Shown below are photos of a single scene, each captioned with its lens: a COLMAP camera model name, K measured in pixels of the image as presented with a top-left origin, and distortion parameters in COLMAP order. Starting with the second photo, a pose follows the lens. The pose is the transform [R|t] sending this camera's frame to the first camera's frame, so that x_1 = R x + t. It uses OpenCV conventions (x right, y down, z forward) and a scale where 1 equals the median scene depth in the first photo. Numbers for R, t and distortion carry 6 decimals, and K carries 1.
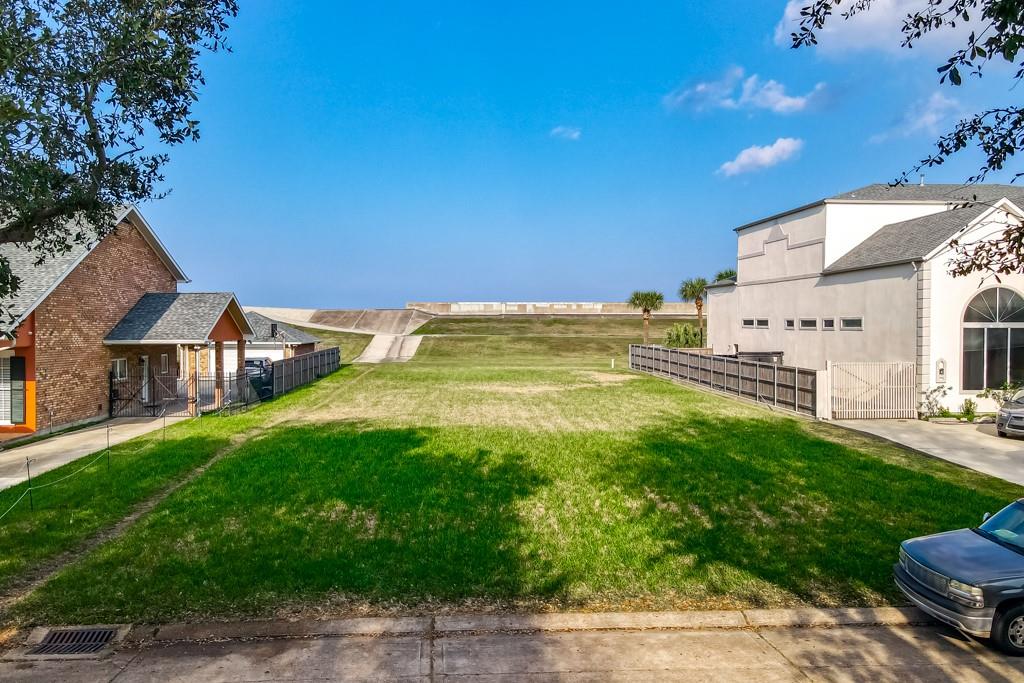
lens RADIAL K [[778.4, 0, 505.1], [0, 778.4, 342.2], [0, 0, 1]] dist [0.010306, 0.004941]
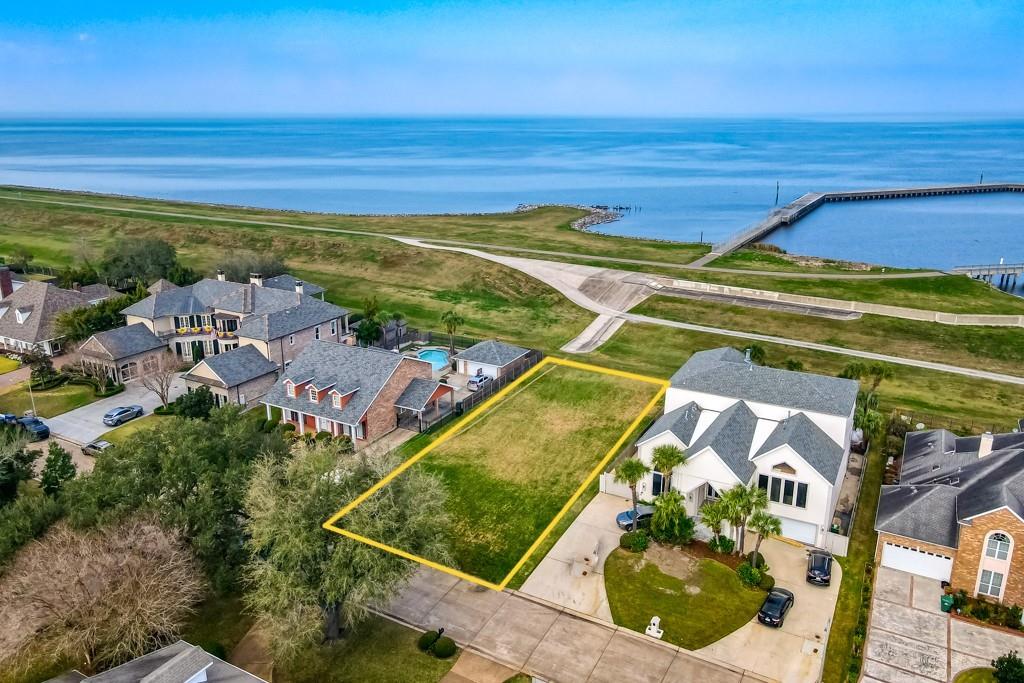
lens RADIAL K [[739.9, 0, 511.3], [0, 739.9, 340.5], [0, 0, 1]] dist [0.009751, 0.019285]
pose [[0.845959, 0.155716, -0.510005, 1.349038], [-0.011051, 0.961328, 0.275184, -1.078011], [0.533133, -0.227158, 0.814966, -1.084023]]
